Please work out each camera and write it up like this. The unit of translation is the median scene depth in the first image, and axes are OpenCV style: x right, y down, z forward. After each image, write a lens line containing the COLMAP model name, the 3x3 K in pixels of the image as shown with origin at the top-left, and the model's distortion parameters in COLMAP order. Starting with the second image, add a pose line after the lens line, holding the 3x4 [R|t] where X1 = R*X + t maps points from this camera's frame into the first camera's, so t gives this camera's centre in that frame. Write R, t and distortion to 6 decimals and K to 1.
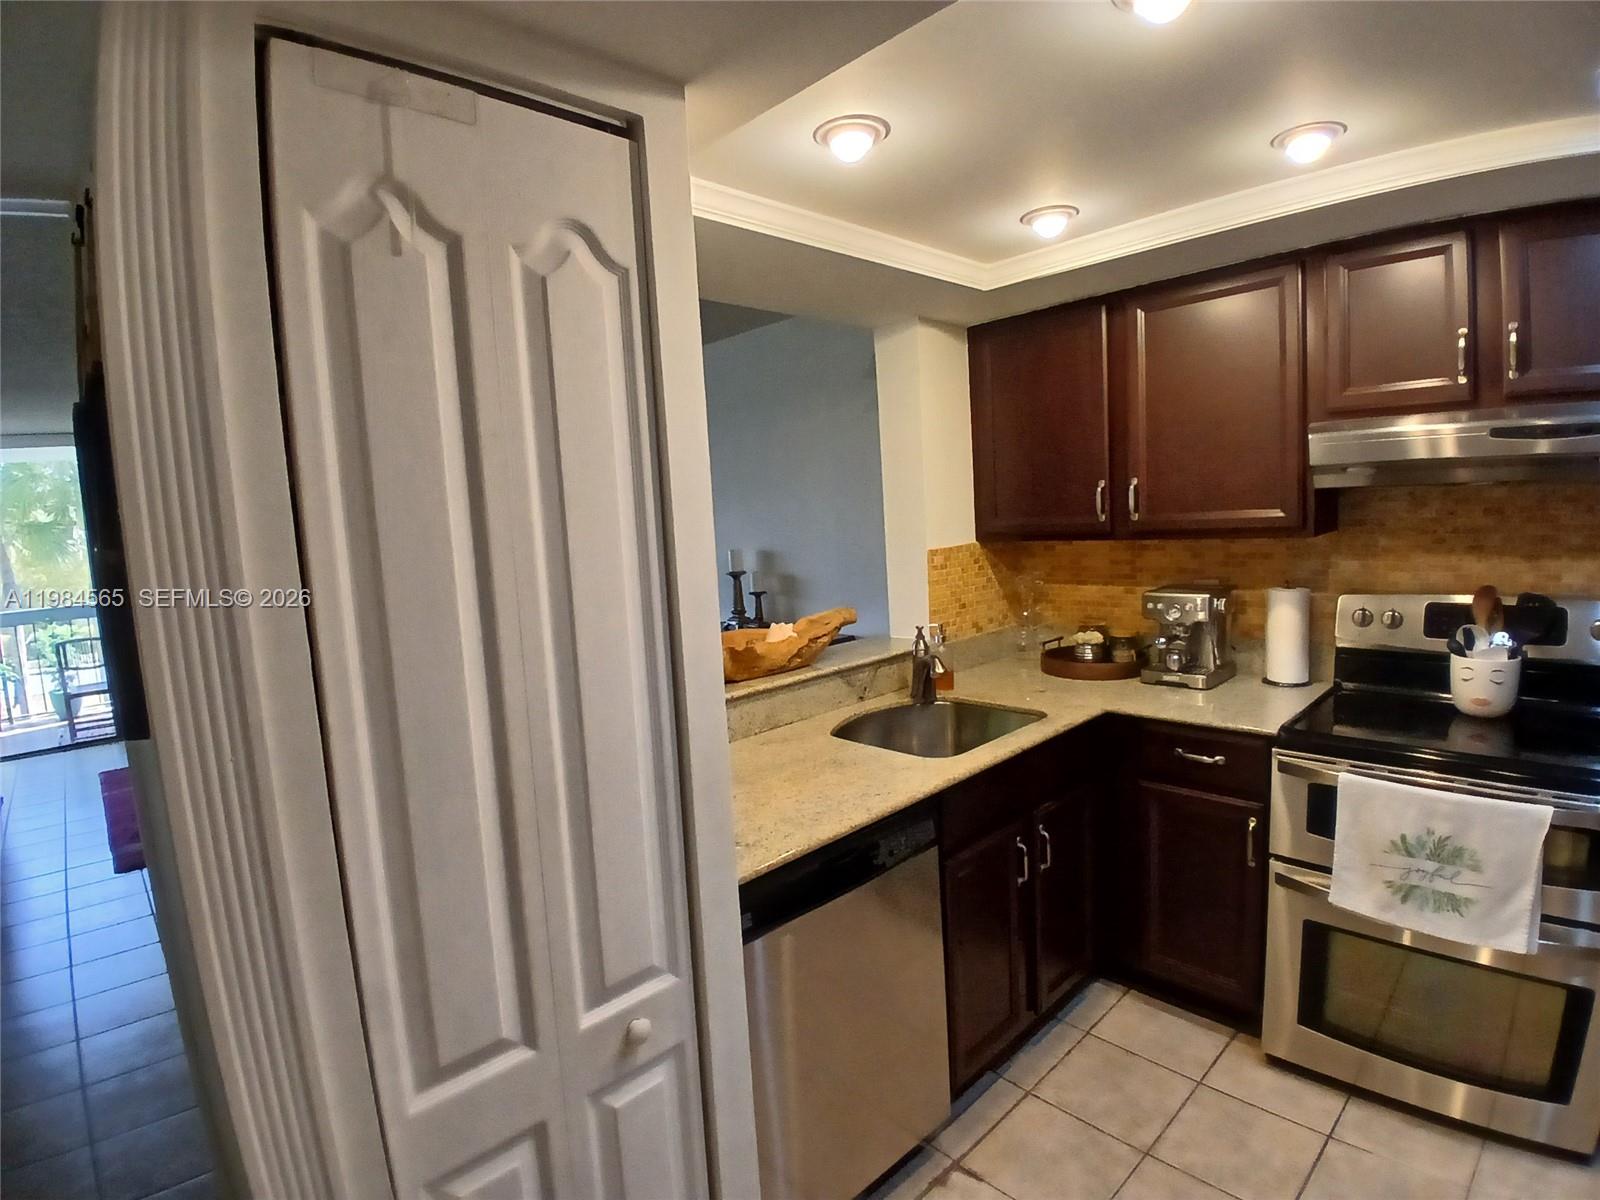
lens RADIAL K [[807.5, 0, 807.1], [0, 807.5, 604.6], [0, 0, 1]] dist [0.035554, -0.069952]
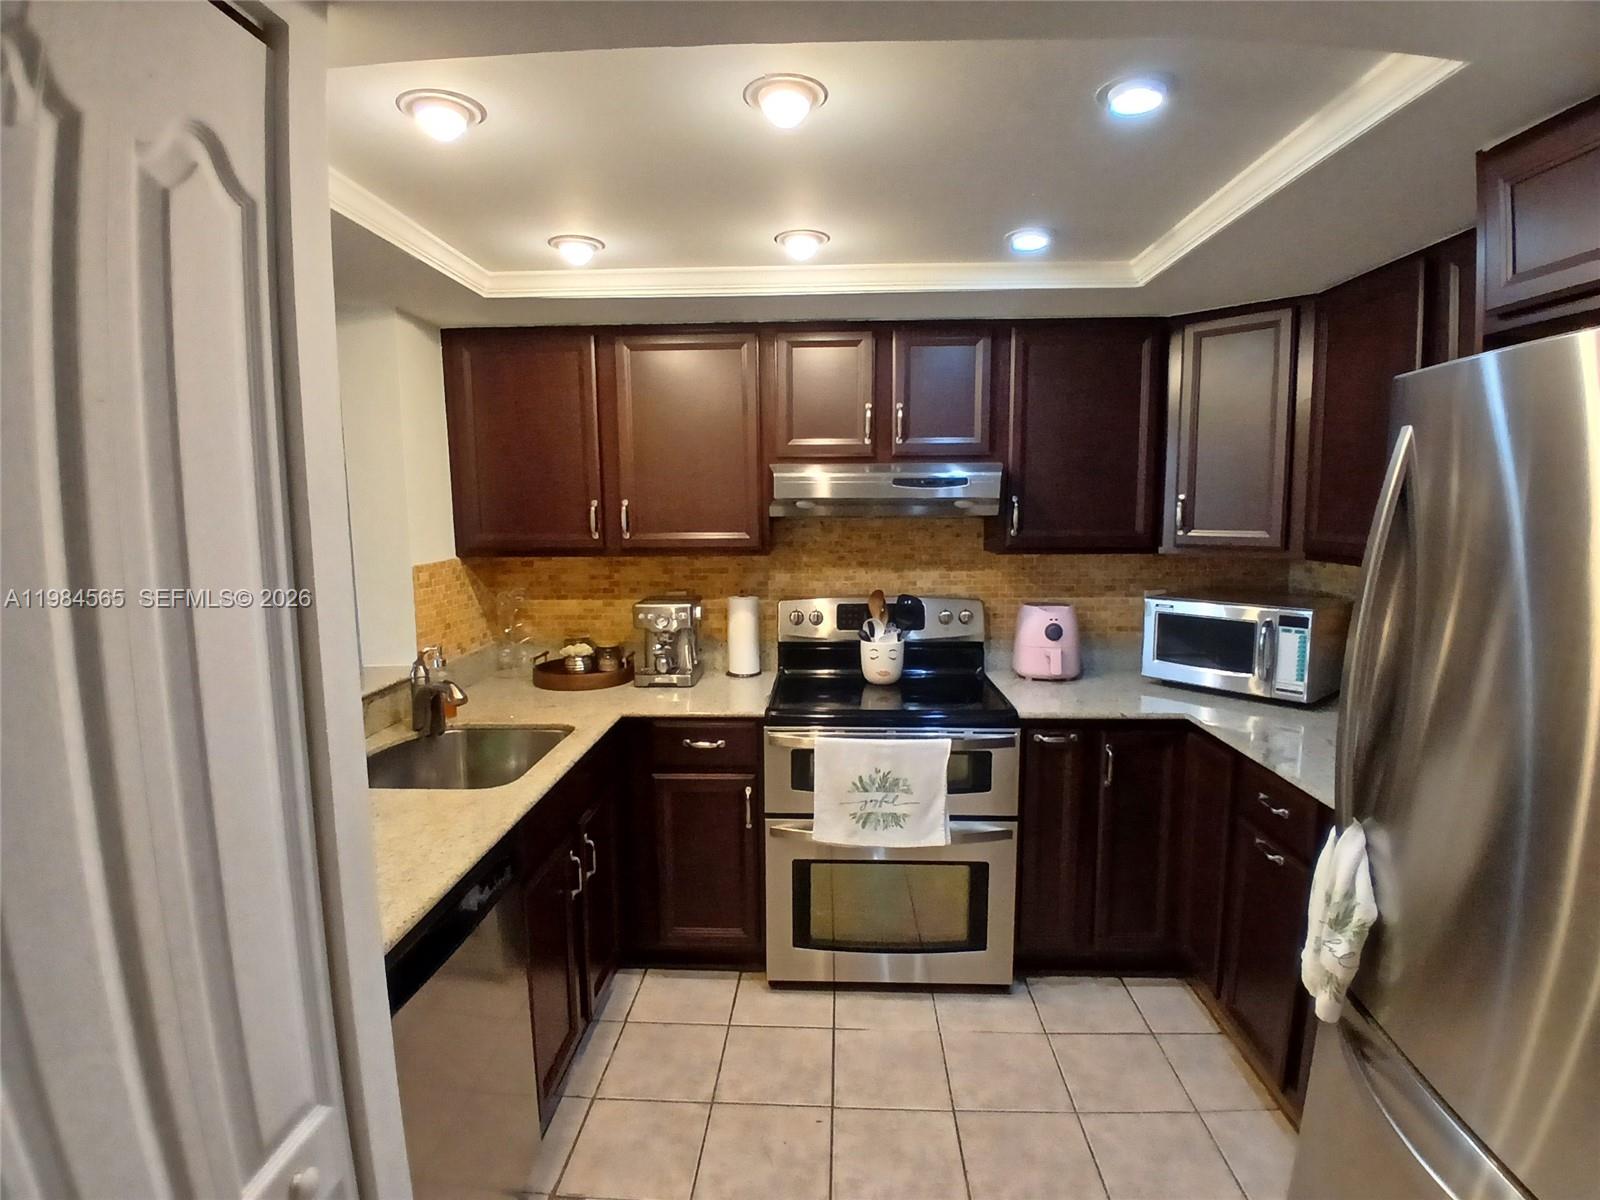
lens RADIAL K [[810.6, 0, 797.9], [0, 810.6, 605.8], [0, 0, 1]] dist [0.020520, -0.046744]
pose [[0.728317, -0.036498, 0.684267, -0.198912], [0.048585, 0.998818, 0.001563, -0.004707], [-0.683516, 0.032107, 0.729229, 0.055869]]
